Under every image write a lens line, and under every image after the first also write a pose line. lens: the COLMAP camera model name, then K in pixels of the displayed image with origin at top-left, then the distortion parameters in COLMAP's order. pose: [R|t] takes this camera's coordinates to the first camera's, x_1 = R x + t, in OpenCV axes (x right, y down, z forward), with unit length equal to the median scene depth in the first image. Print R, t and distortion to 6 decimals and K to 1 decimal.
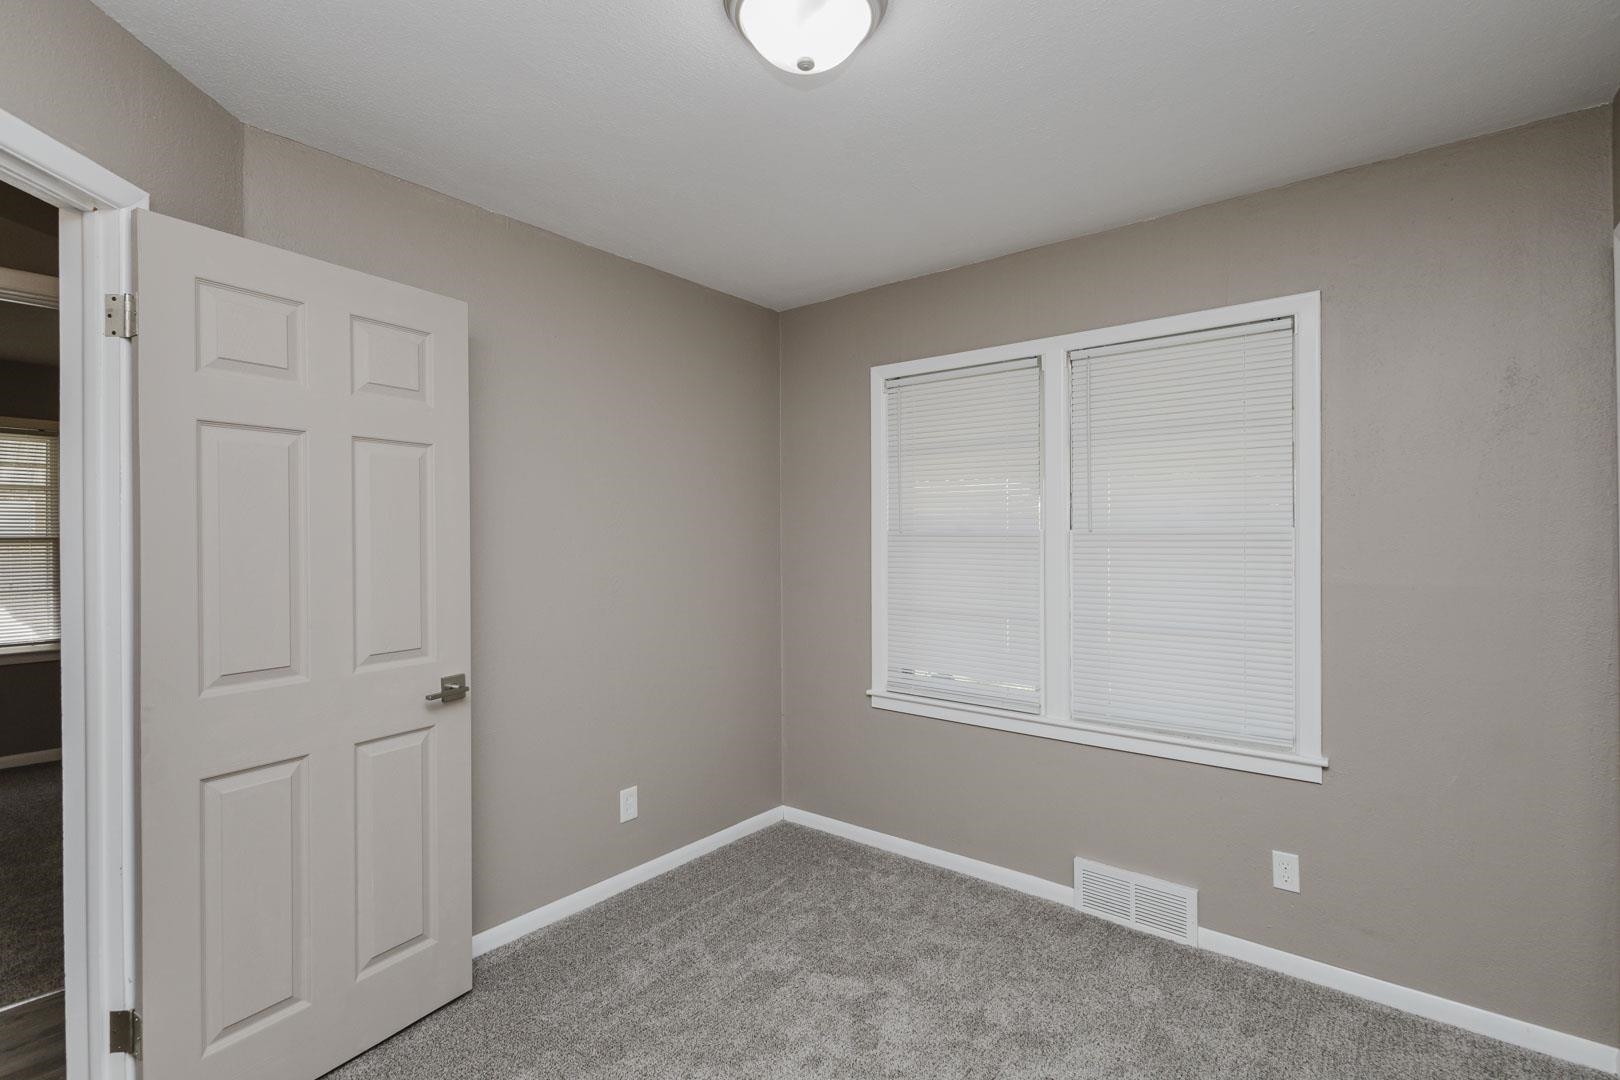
lens RADIAL K [[745.8, 0, 810.0], [0, 745.8, 540.0], [0, 0, 1]] dist [0.015239, -0.000222]
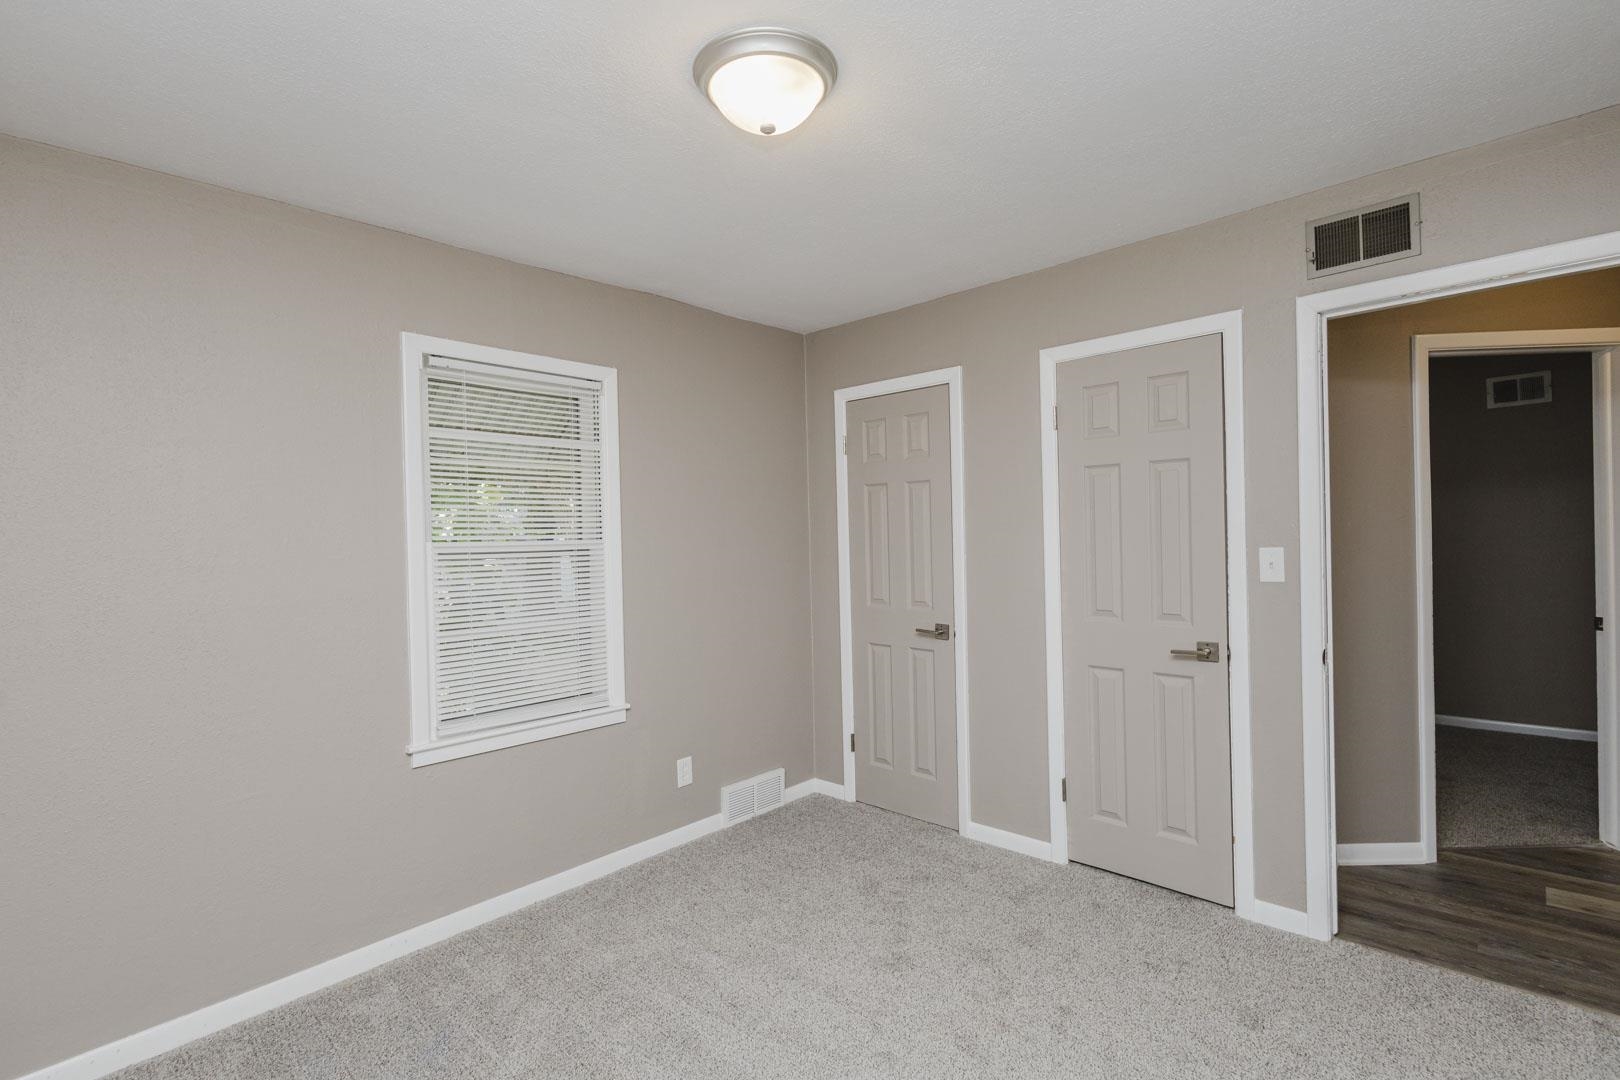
lens RADIAL K [[752.7, 0, 808.9], [0, 752.7, 537.6], [0, 0, 1]] dist [0.008923, -0.001722]
pose [[0.077701, 0.003409, 0.996971, -0.916607], [0.026372, 0.999637, -0.005473, 0.000037], [-0.996628, 0.026718, 0.077583, 0.720414]]
